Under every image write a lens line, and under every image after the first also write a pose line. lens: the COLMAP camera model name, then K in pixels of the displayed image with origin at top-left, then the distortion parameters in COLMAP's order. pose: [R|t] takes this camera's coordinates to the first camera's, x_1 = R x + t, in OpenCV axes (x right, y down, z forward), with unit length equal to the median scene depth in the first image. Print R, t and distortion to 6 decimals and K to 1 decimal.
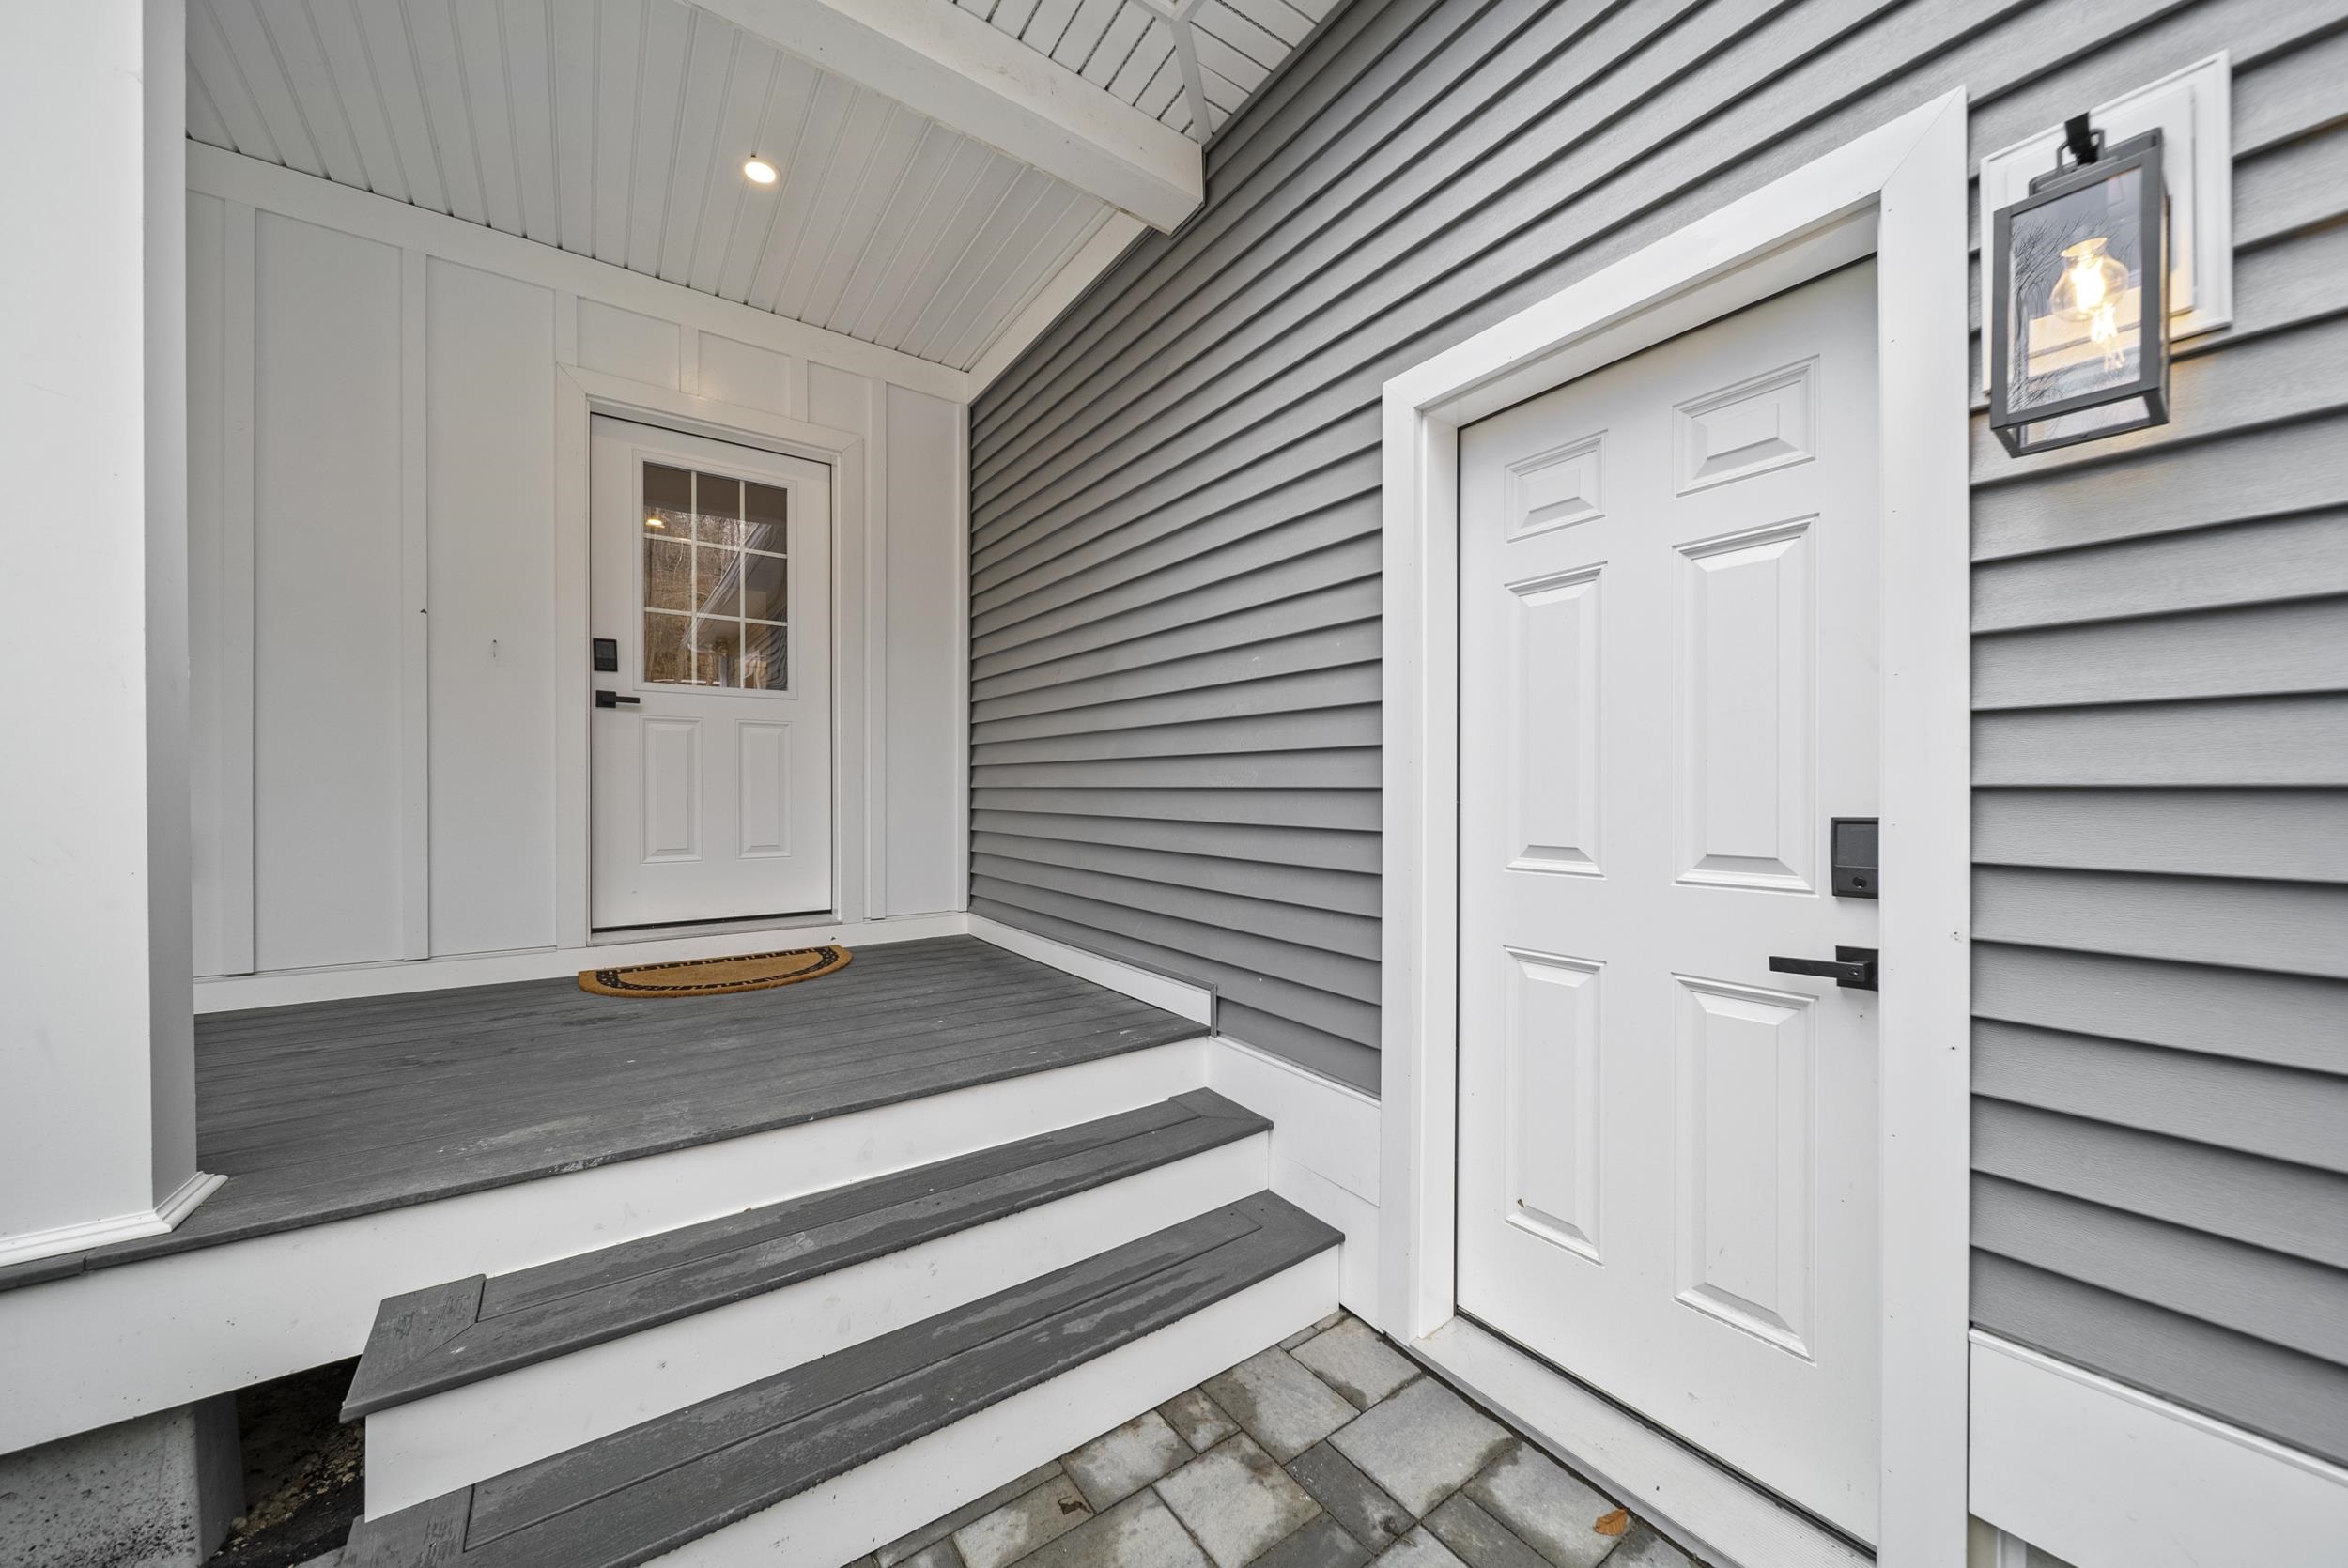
lens RADIAL K [[829.4, 0, 1172.7], [0, 829.4, 790.0], [0, 0, 1]] dist [-0.002653, -0.000438]
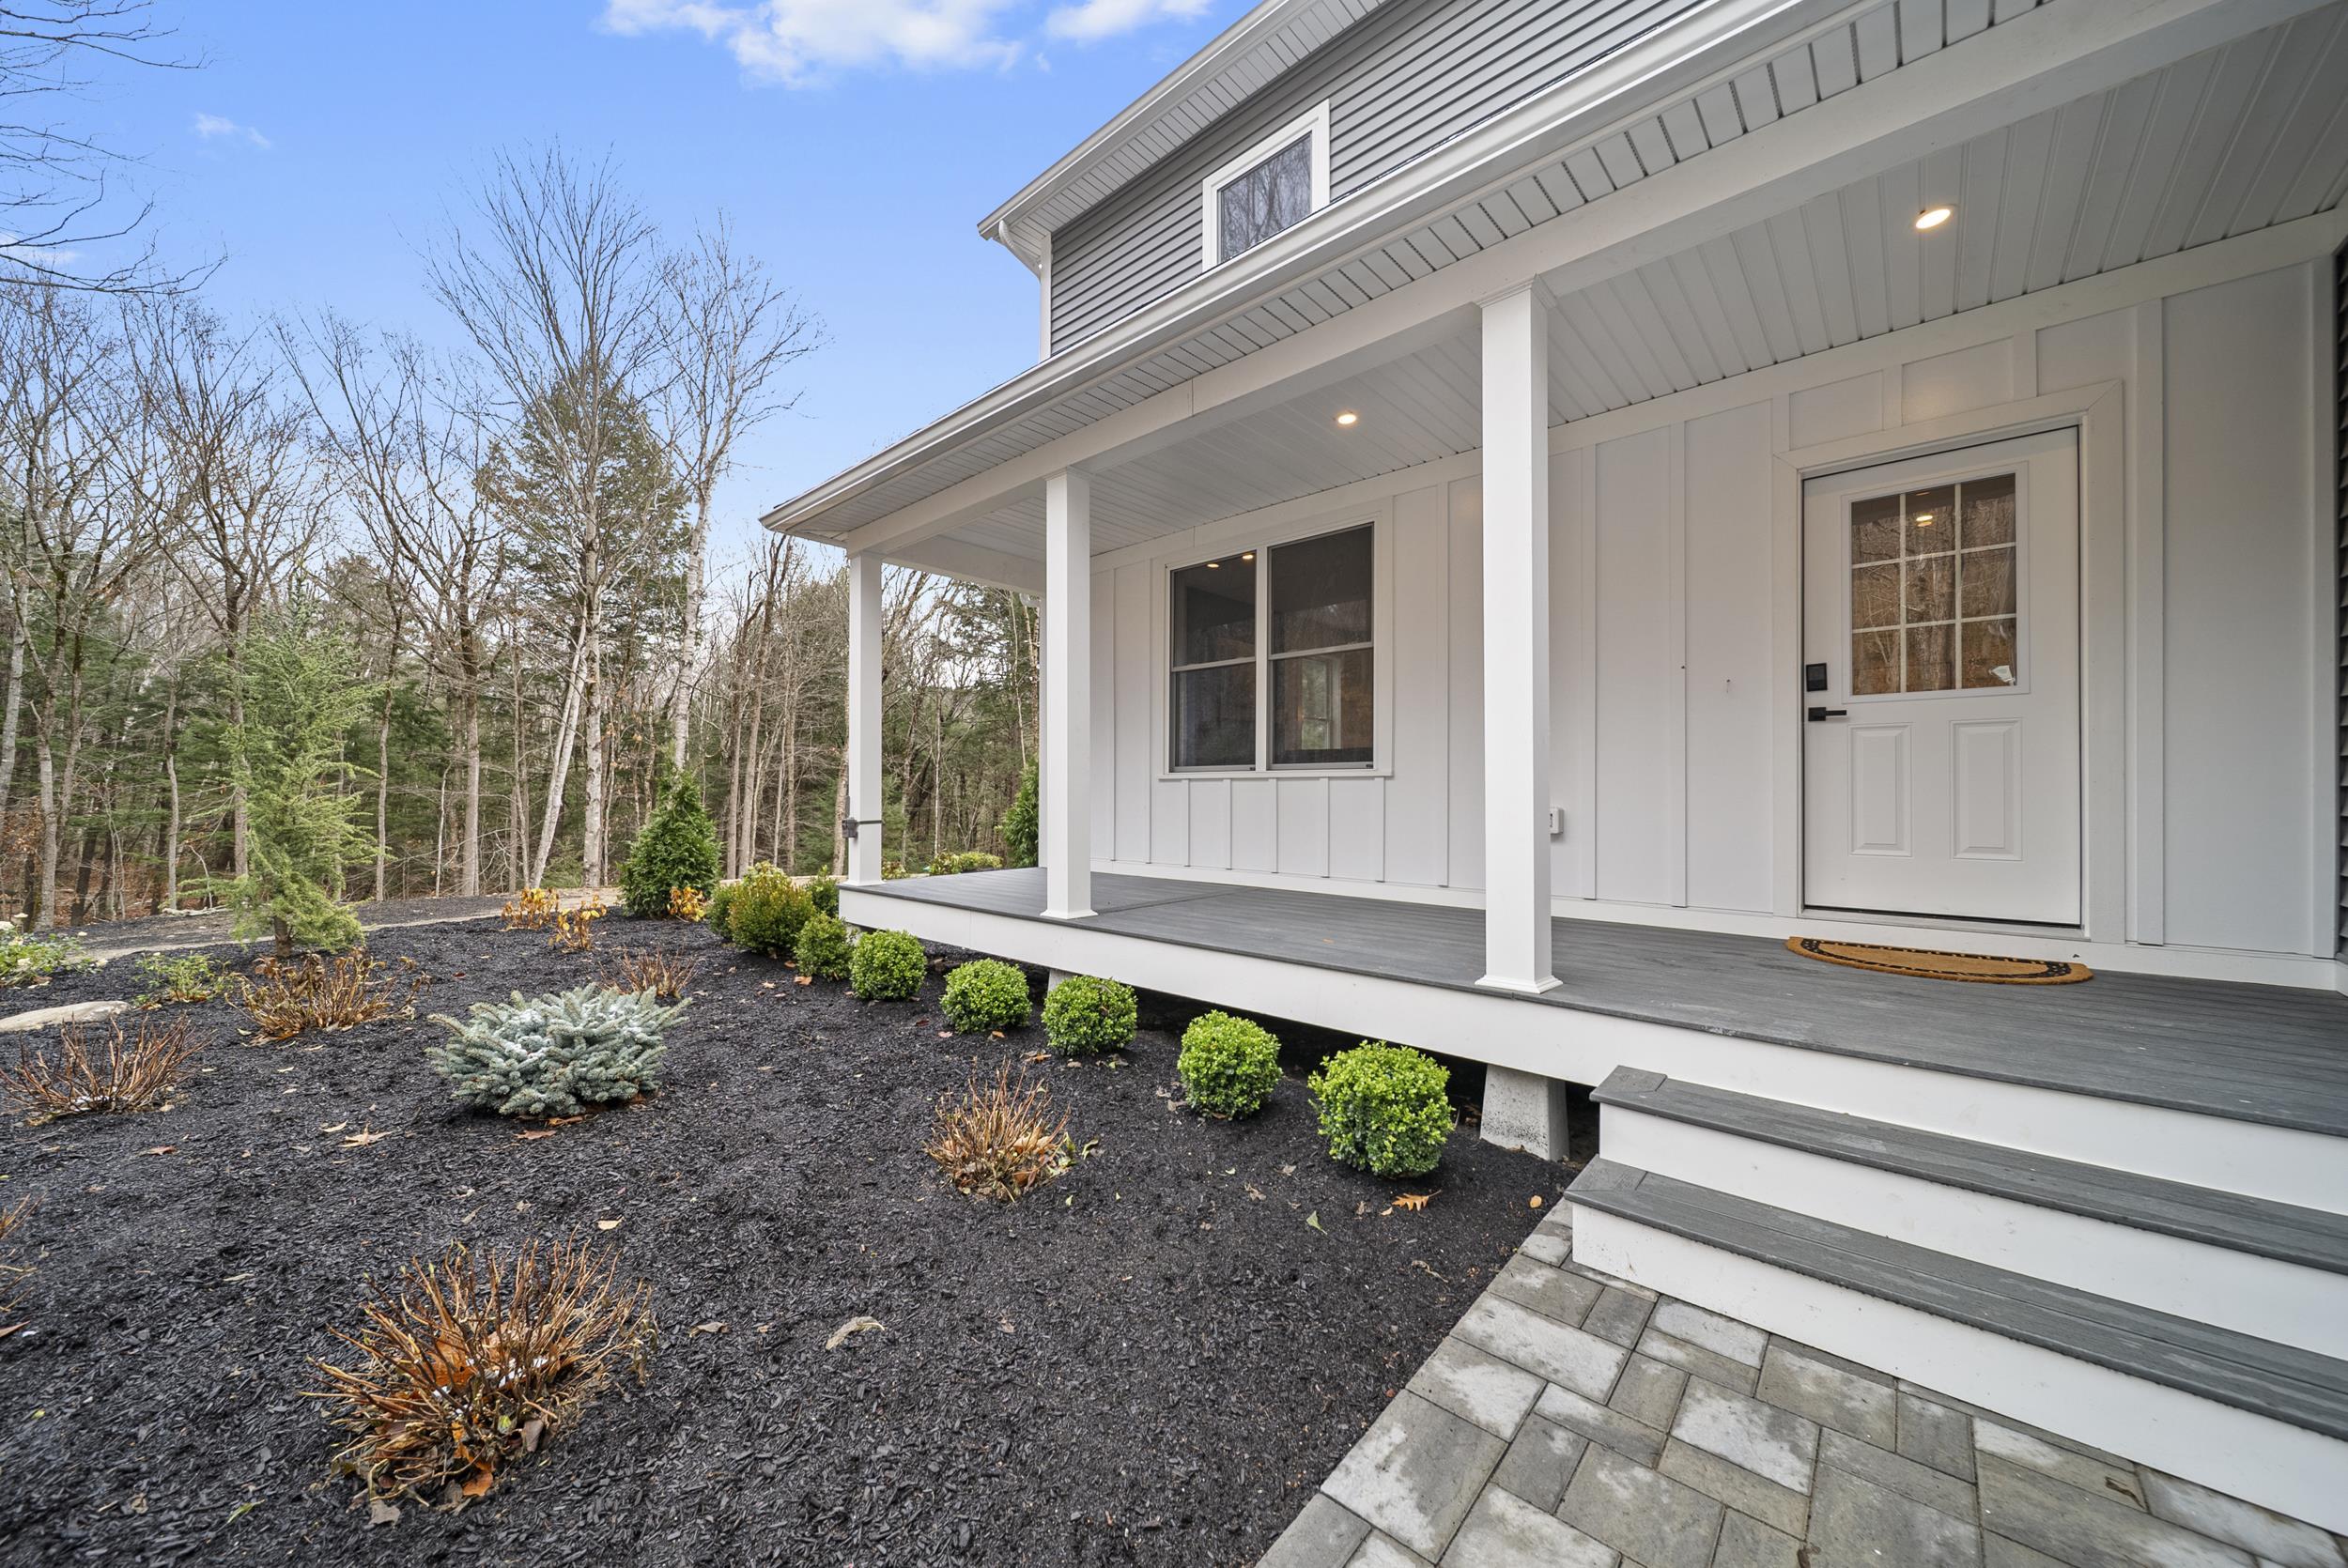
lens RADIAL K [[829.4, 0, 1172.7], [0, 829.4, 790.0], [0, 0, 1]] dist [-0.002653, -0.000438]
pose [[0.215414, -0.003363, -0.976517, 0.296555], [-0.000971, 0.999993, -0.003658, 0.004838], [0.976522, 0.001737, 0.215410, -0.171953]]
